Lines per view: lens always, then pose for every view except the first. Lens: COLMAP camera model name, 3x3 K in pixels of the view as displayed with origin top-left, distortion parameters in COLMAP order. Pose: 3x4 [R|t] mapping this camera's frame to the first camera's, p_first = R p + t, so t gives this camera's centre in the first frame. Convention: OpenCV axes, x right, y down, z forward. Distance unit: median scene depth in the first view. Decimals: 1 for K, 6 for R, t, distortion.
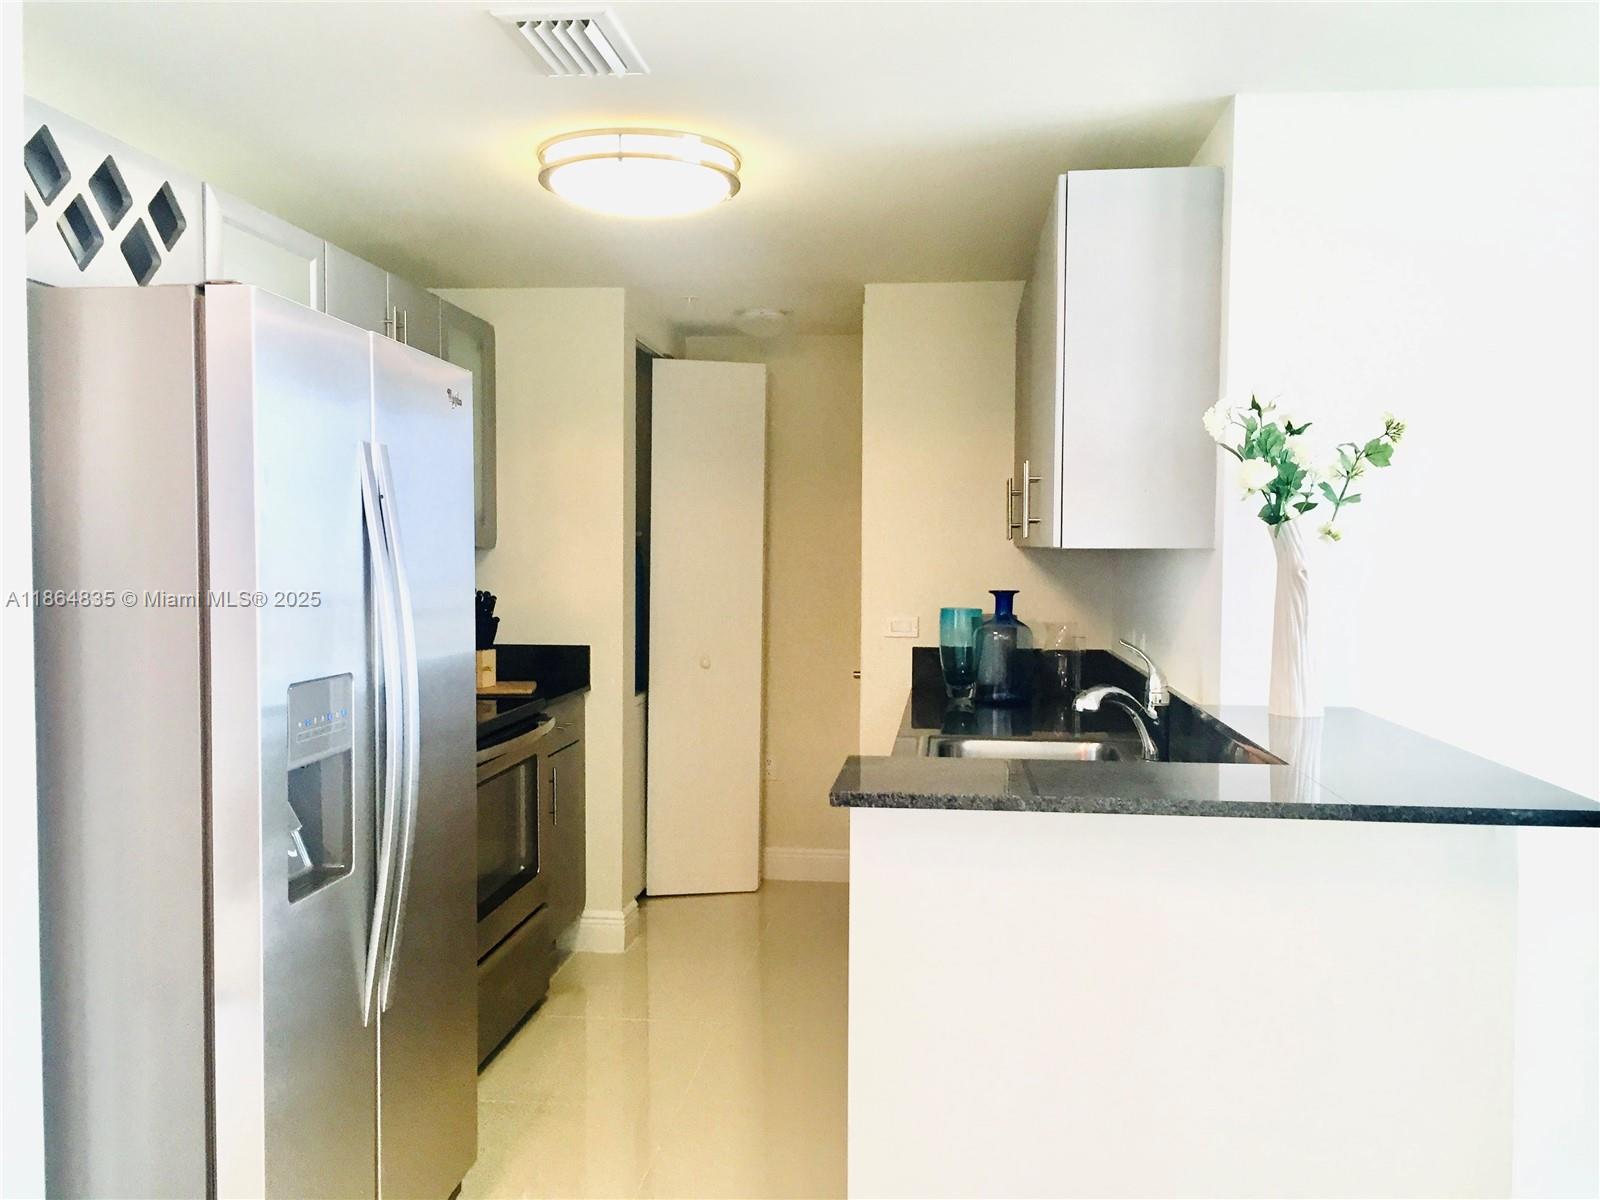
lens RADIAL K [[1339.3, 0, 804.7], [0, 1339.3, 609.7], [0, 0, 1]] dist [0.032697, -0.006752]
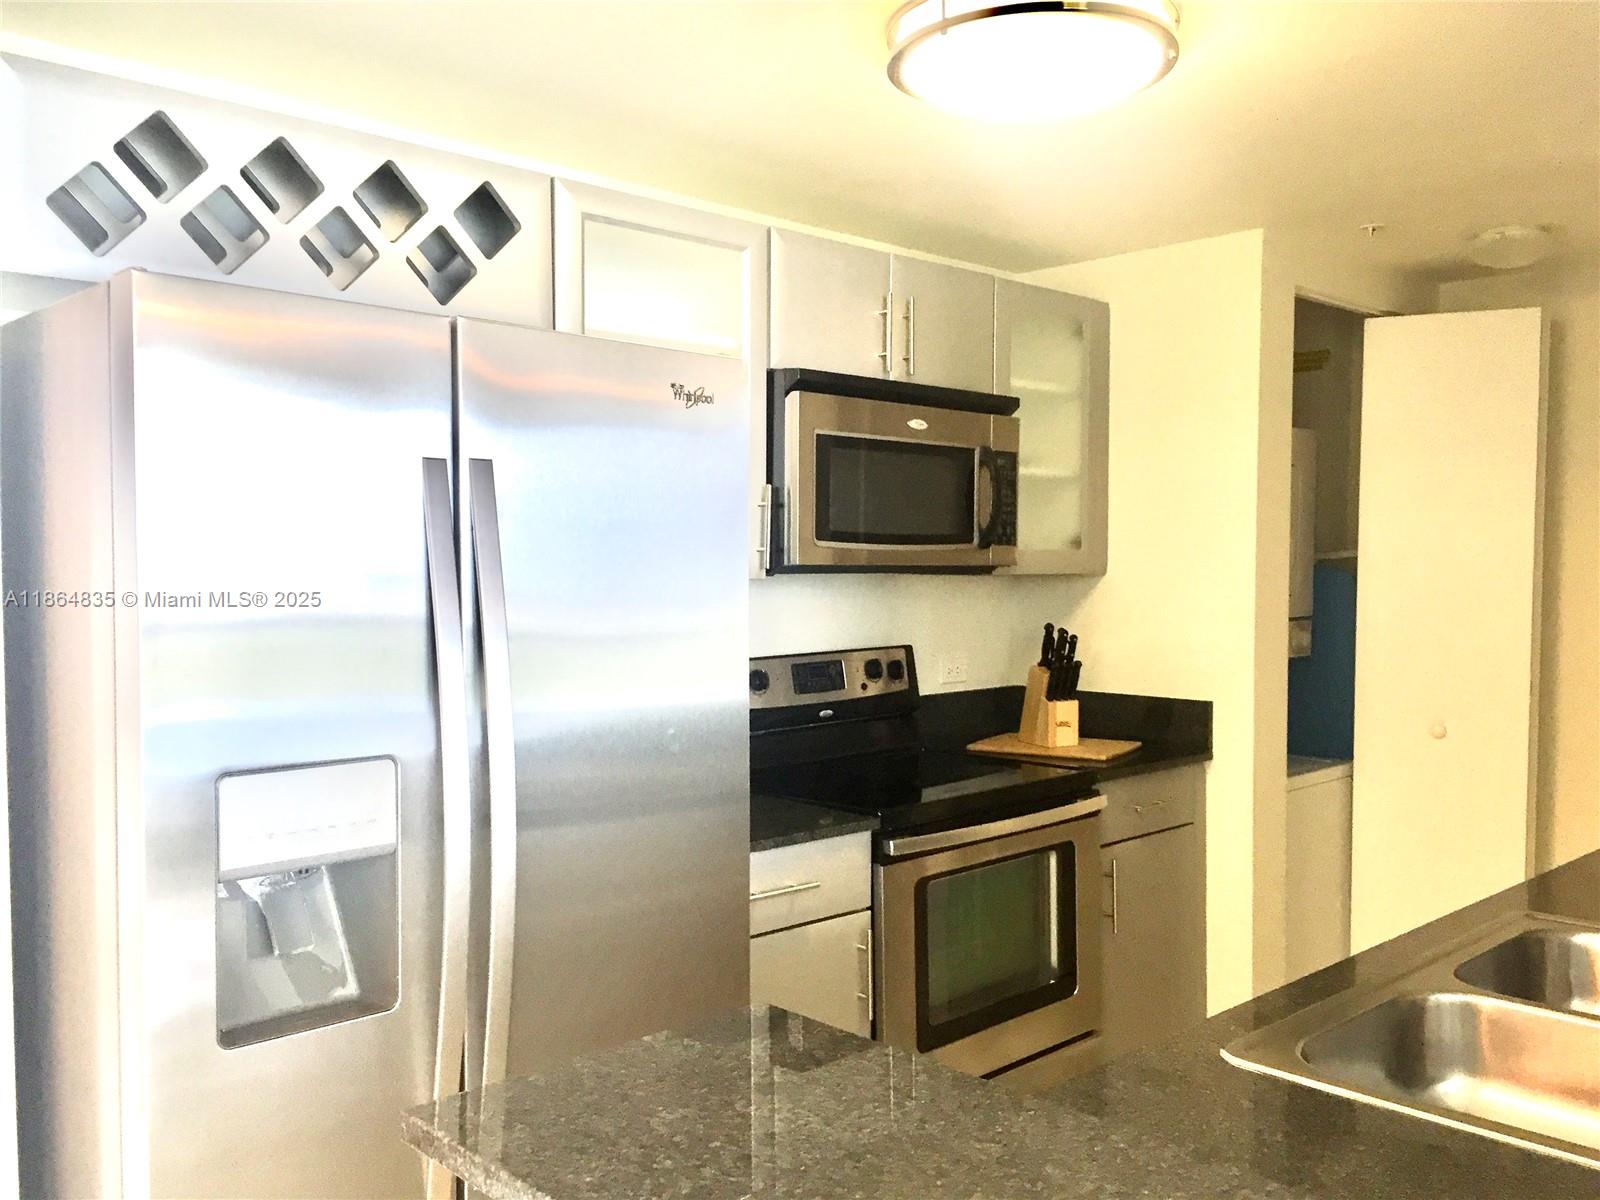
lens RADIAL K [[1360.1, 0, 800.5], [0, 1360.1, 617.0], [0, 0, 1]] dist [0.093250, -0.002618]
pose [[0.775272, 0.018721, -0.631350, 0.264851], [-0.023365, 0.999727, 0.000953, -0.029368], [0.631195, 0.014013, 0.775498, 0.399958]]
